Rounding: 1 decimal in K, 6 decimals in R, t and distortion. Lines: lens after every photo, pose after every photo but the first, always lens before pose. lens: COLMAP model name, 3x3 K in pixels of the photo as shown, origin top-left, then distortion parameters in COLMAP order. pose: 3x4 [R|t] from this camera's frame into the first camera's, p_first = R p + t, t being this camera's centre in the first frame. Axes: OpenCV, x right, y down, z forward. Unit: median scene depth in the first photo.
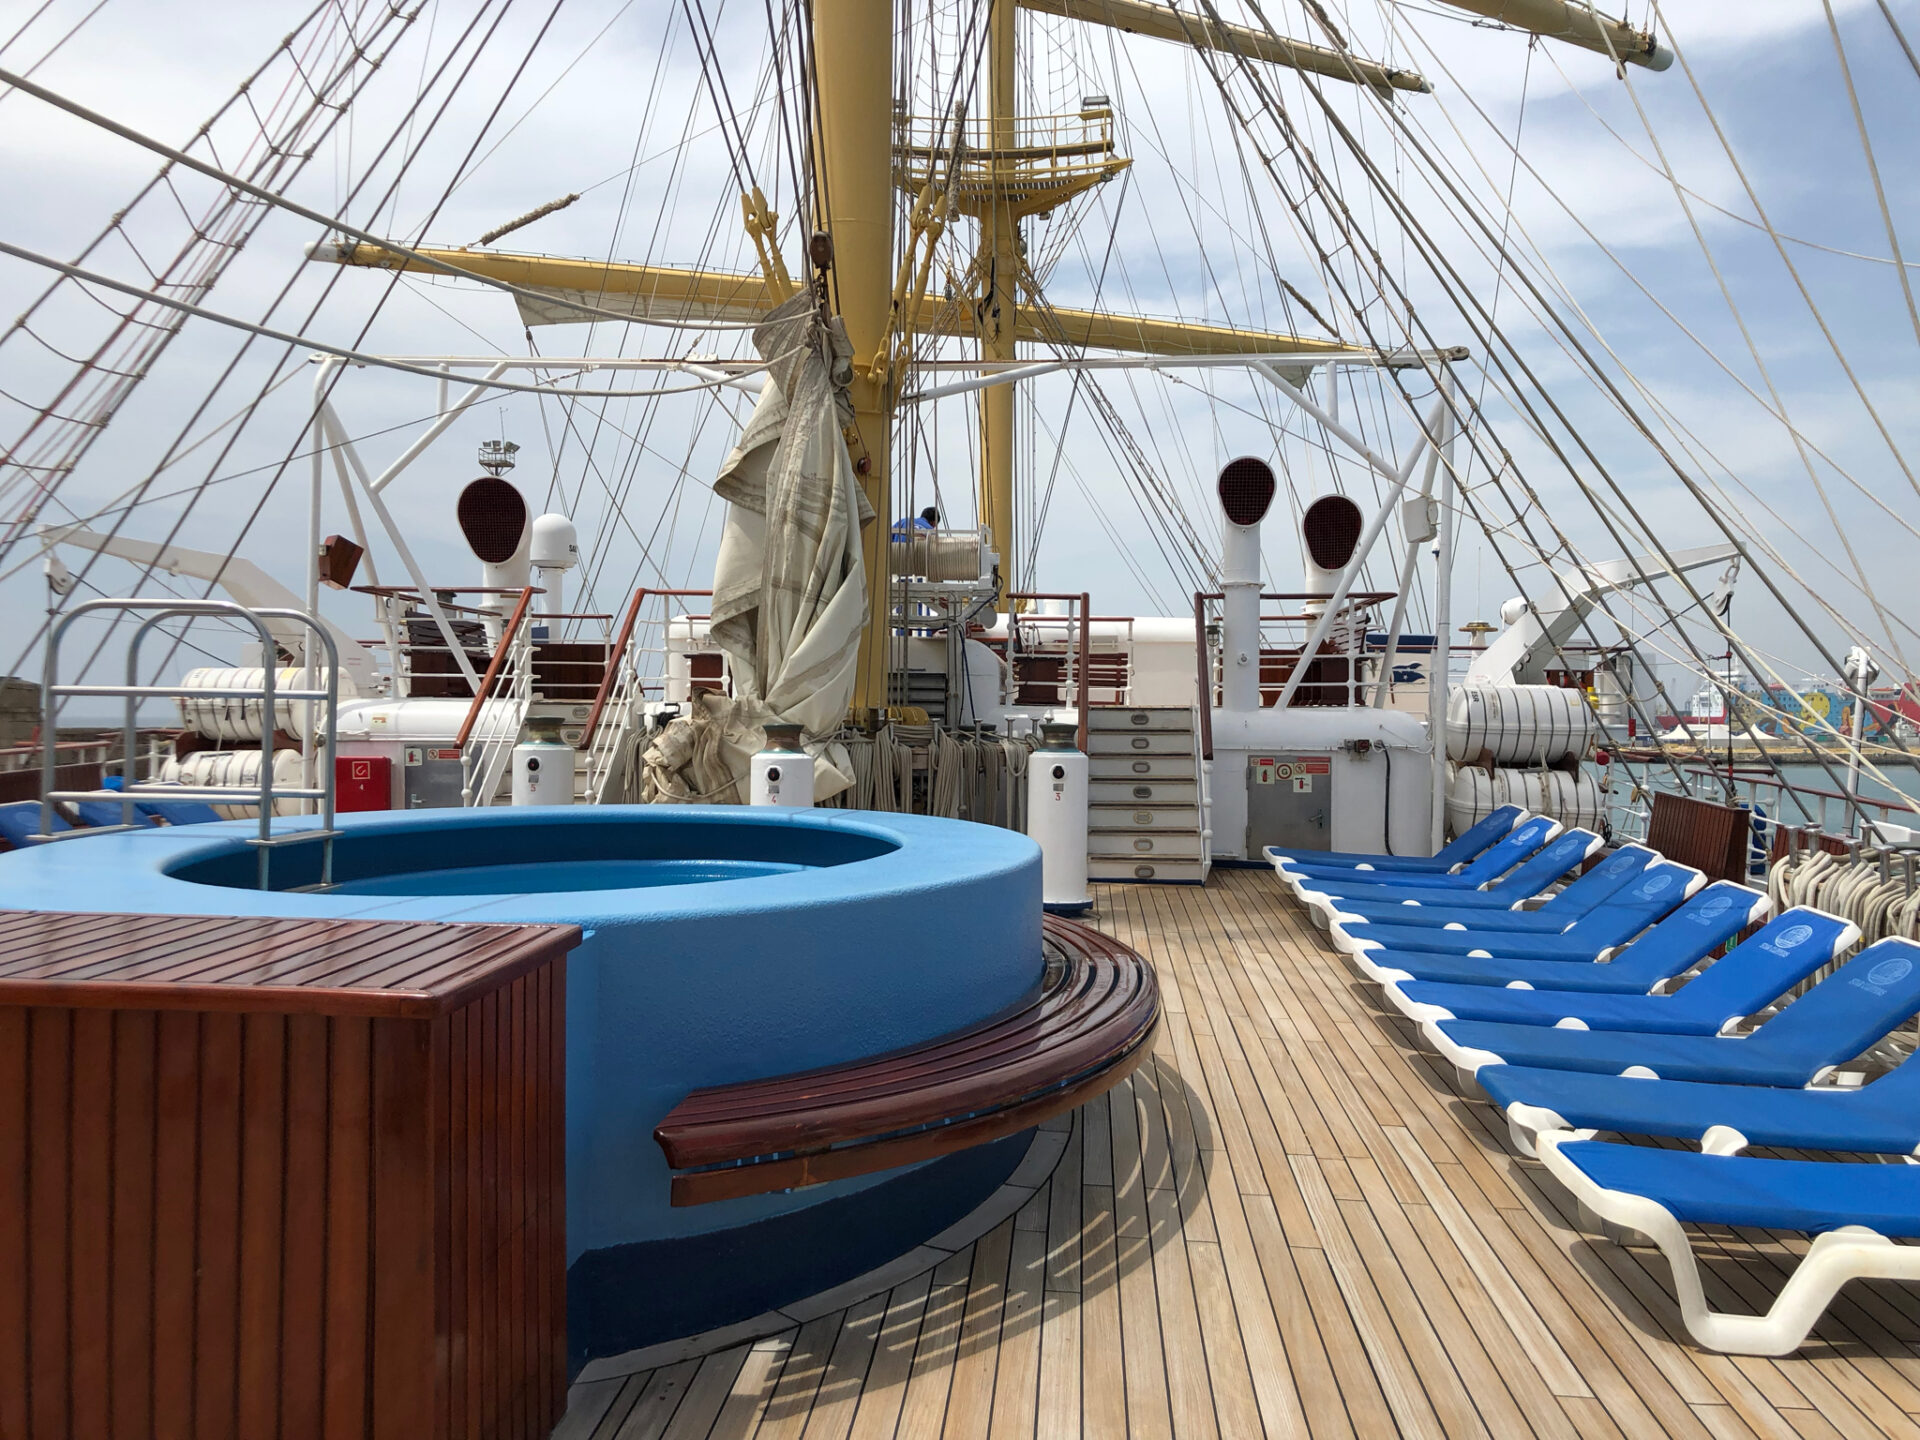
lens RADIAL K [[1461.9, 0, 963.4], [0, 1461.9, 720.5], [0, 0, 1]] dist [0.012969, -0.000672]
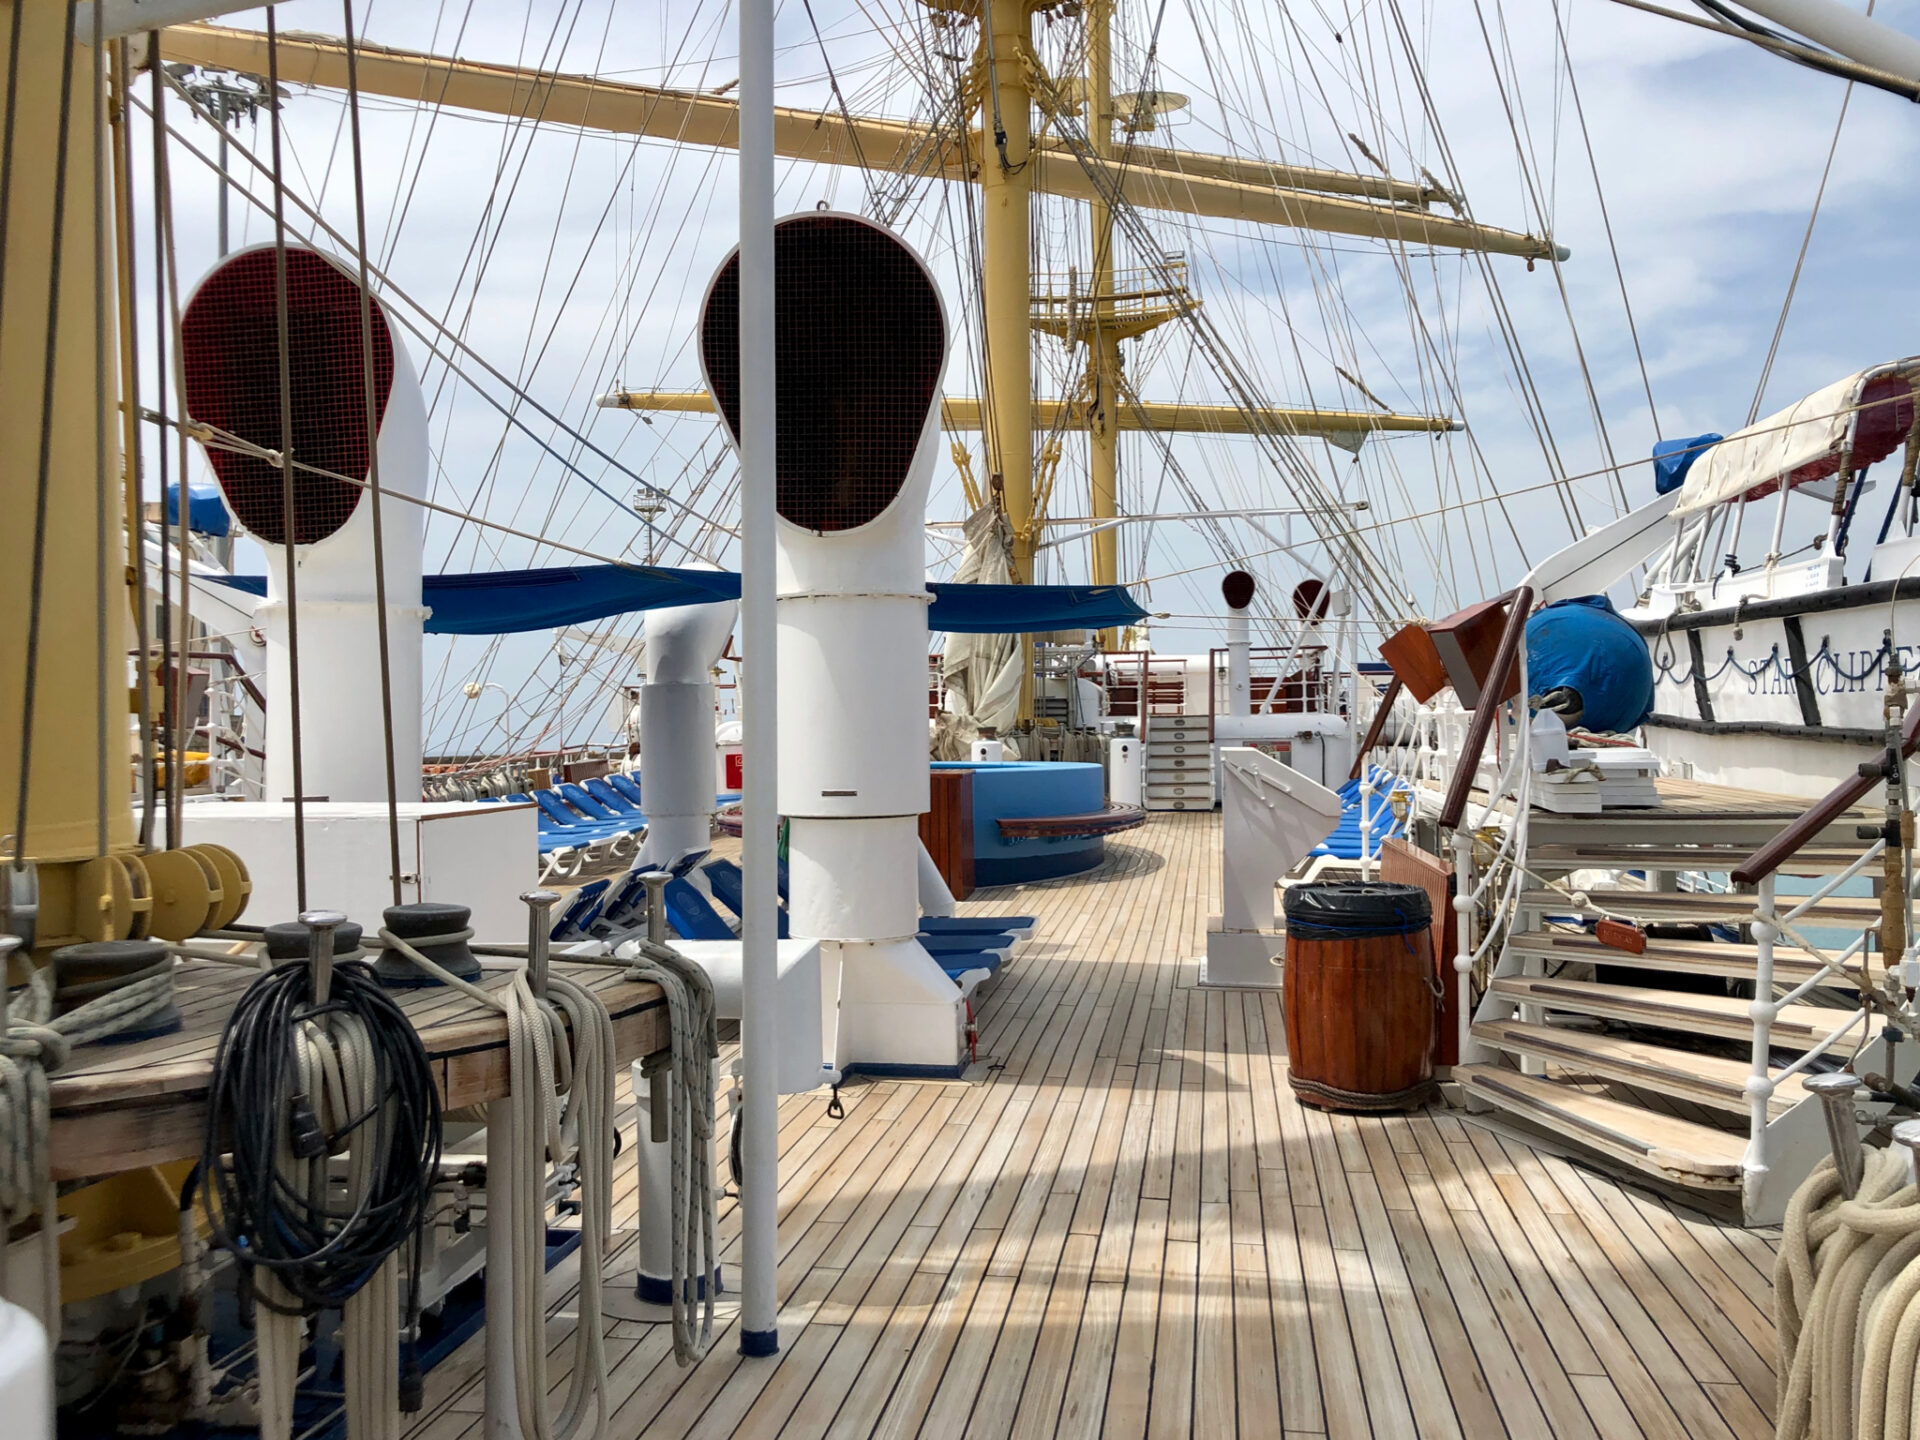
lens RADIAL K [[1461.9, 0, 959.0], [0, 1461.9, 728.6], [0, 0, 1]] dist [0.012969, -0.000672]
pose [[0.995816, -0.022616, -0.088538, 0.013691], [0.021978, 0.999725, -0.008178, 0.015387], [0.088699, 0.006198, 0.996039, -0.771699]]
